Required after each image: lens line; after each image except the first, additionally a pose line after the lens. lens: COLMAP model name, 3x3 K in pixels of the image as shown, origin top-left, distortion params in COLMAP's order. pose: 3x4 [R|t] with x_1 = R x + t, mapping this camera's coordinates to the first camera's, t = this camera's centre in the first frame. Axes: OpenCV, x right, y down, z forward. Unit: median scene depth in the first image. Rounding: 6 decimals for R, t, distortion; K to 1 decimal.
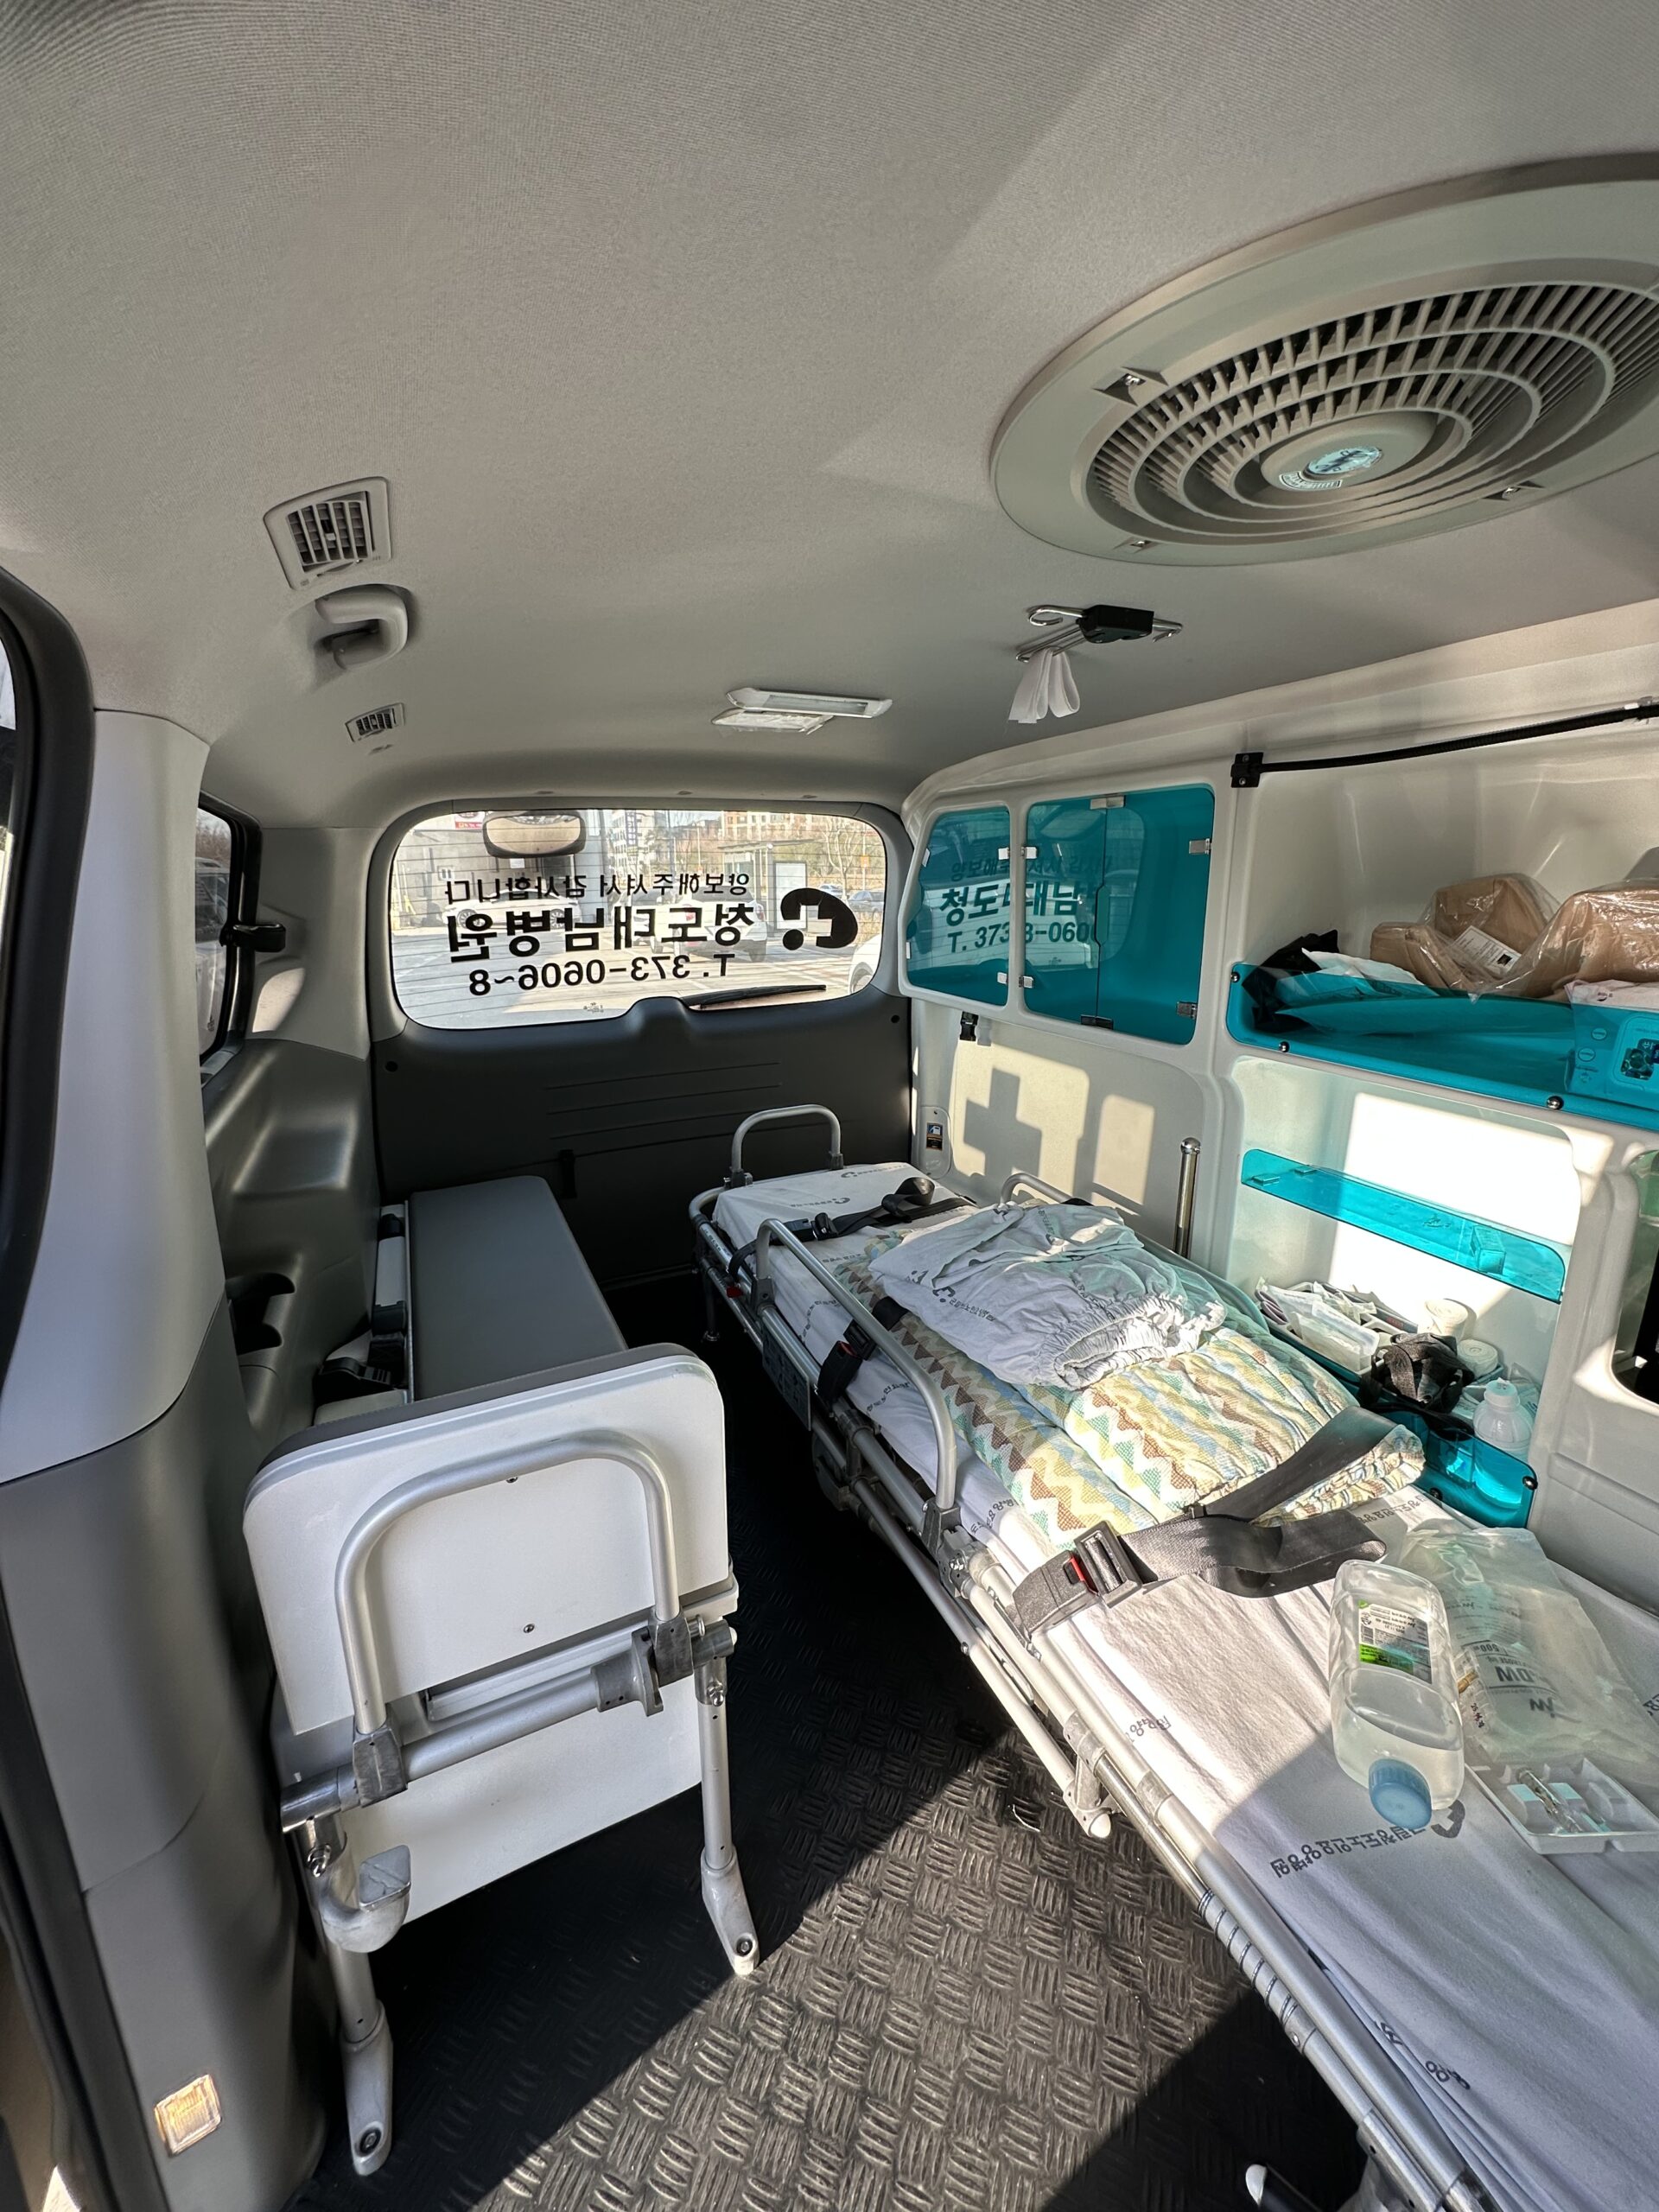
lens RADIAL K [[888.1, 0, 837.5], [0, 888.1, 1101.7], [0, 0, 1]] dist [-0.002617, 0.000193]
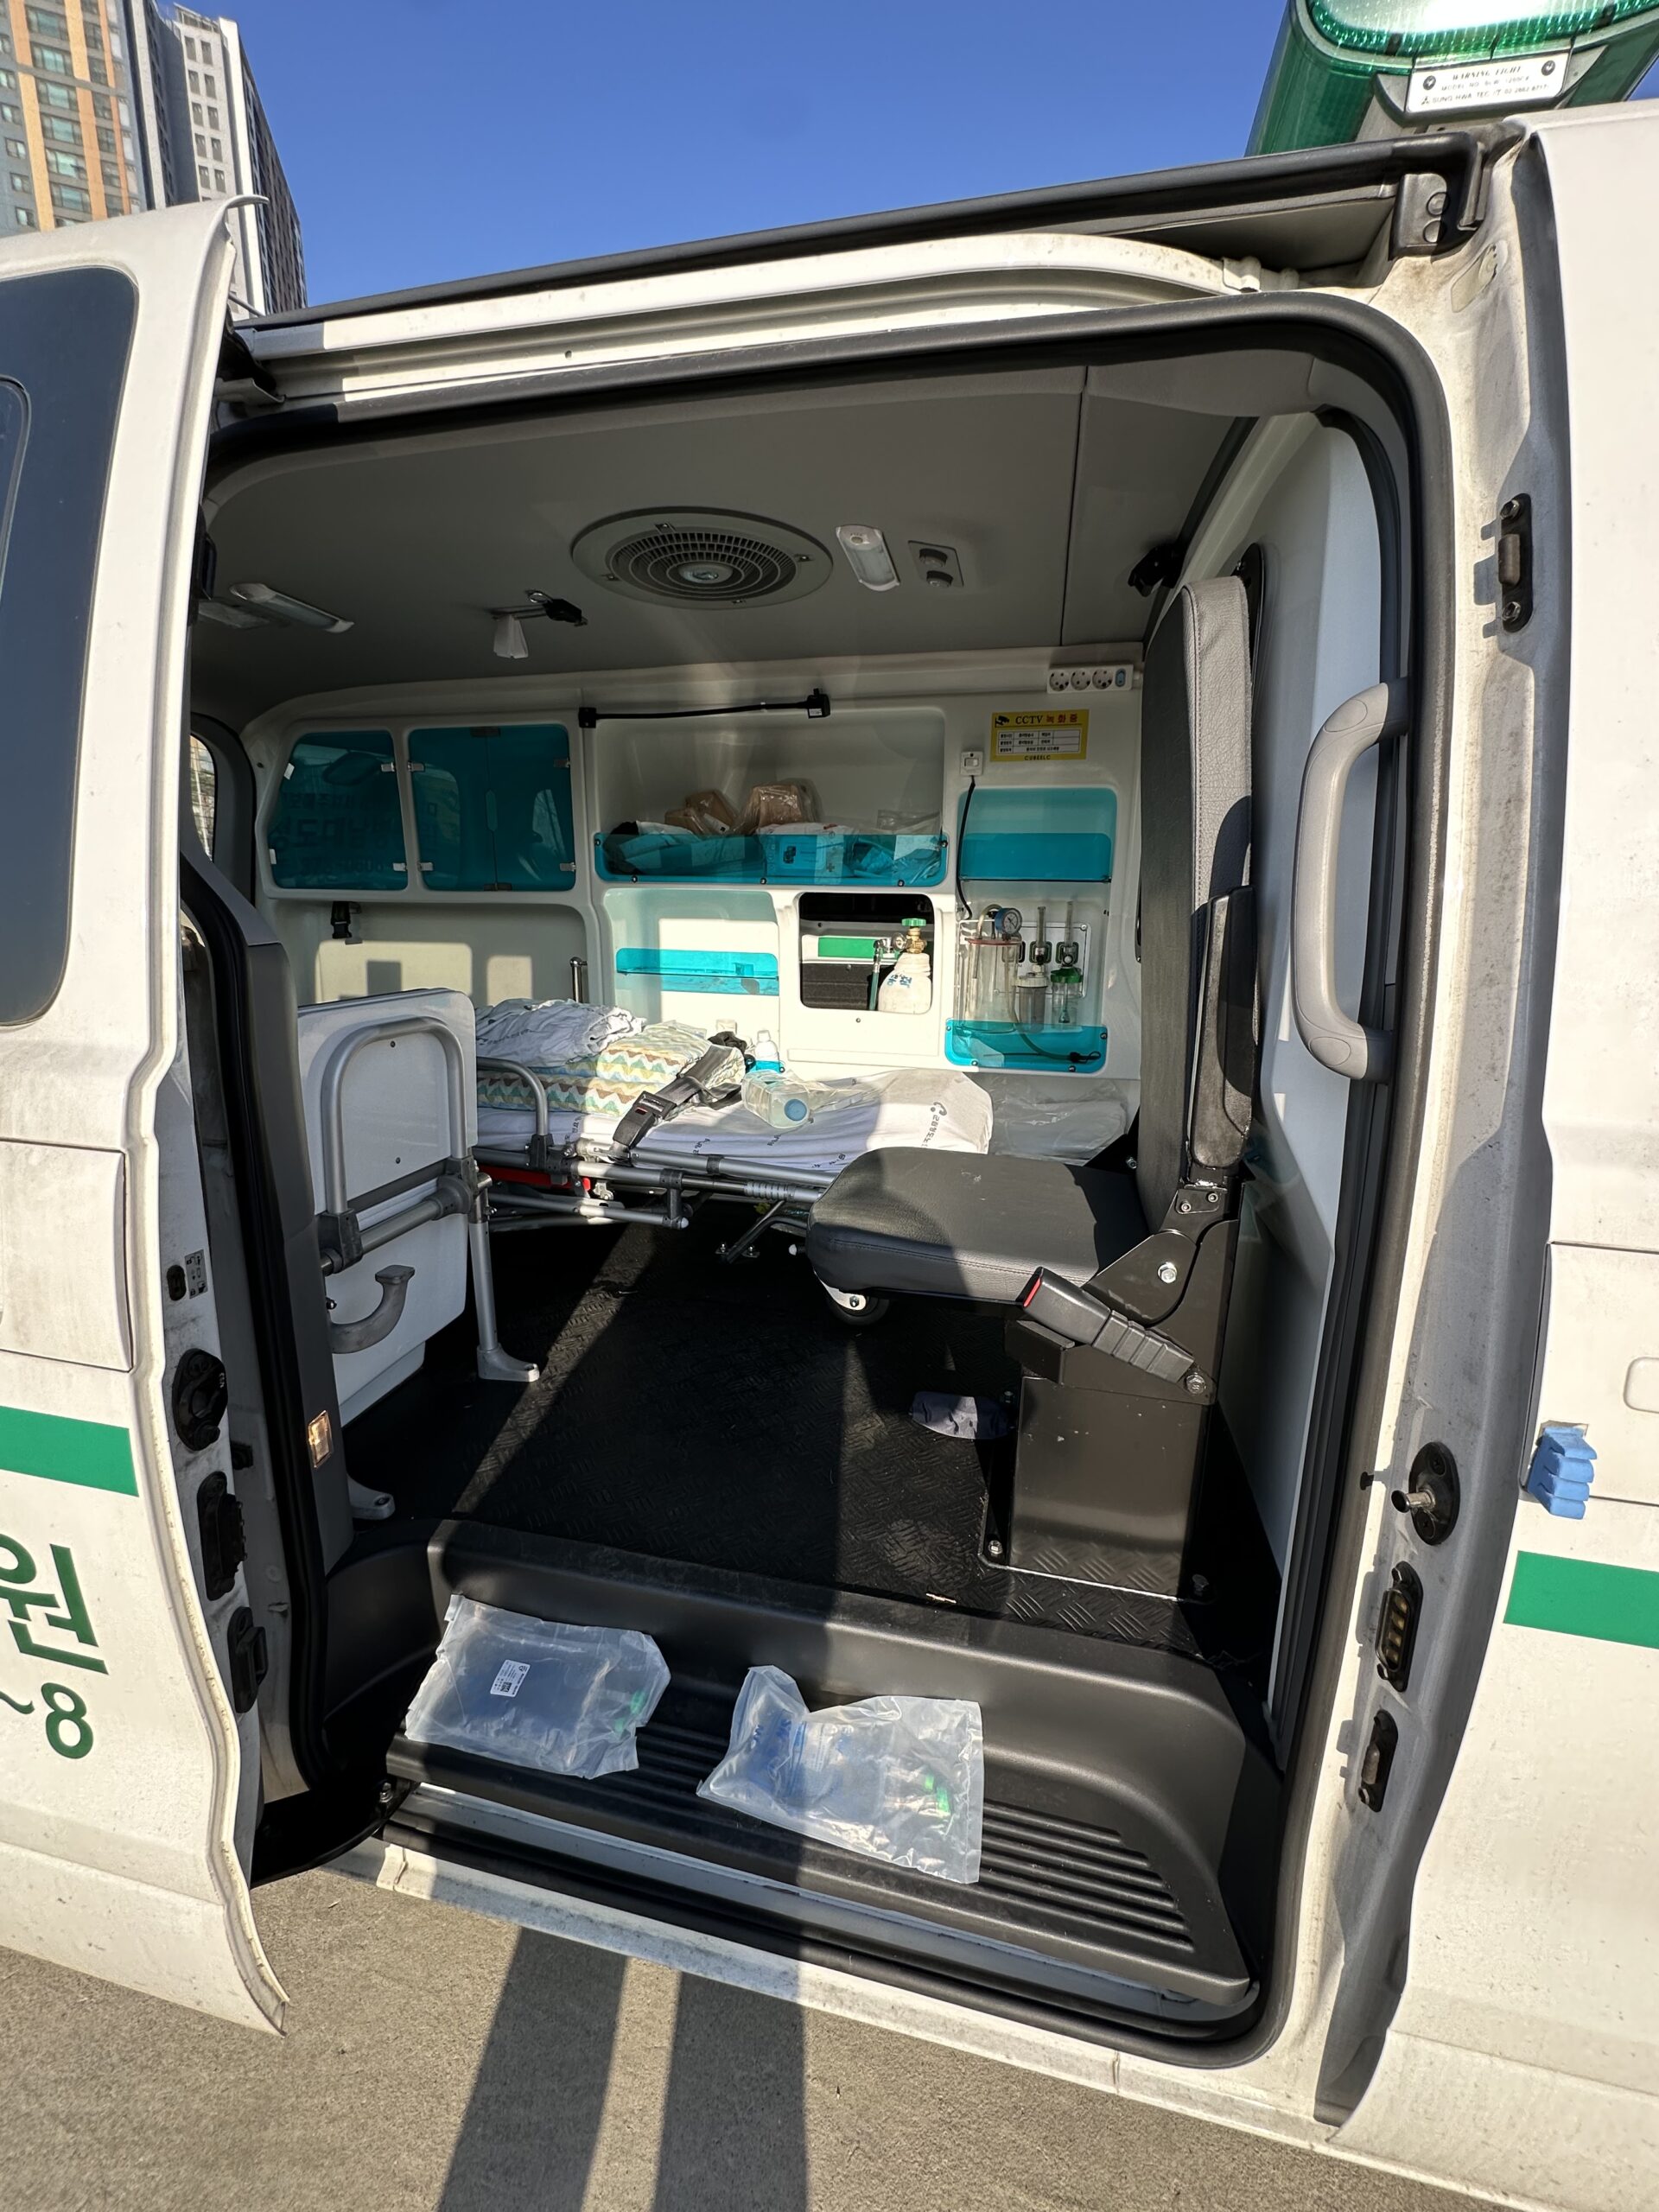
lens RADIAL K [[888.1, 0, 837.5], [0, 888.1, 1101.7], [0, 0, 1]] dist [-0.002617, 0.000193]
pose [[0.615529, -0.157837, 0.772147, -0.780906], [0.185888, 0.981174, 0.052381, 0.407478], [-0.765878, 0.111291, 0.633281, -0.437355]]
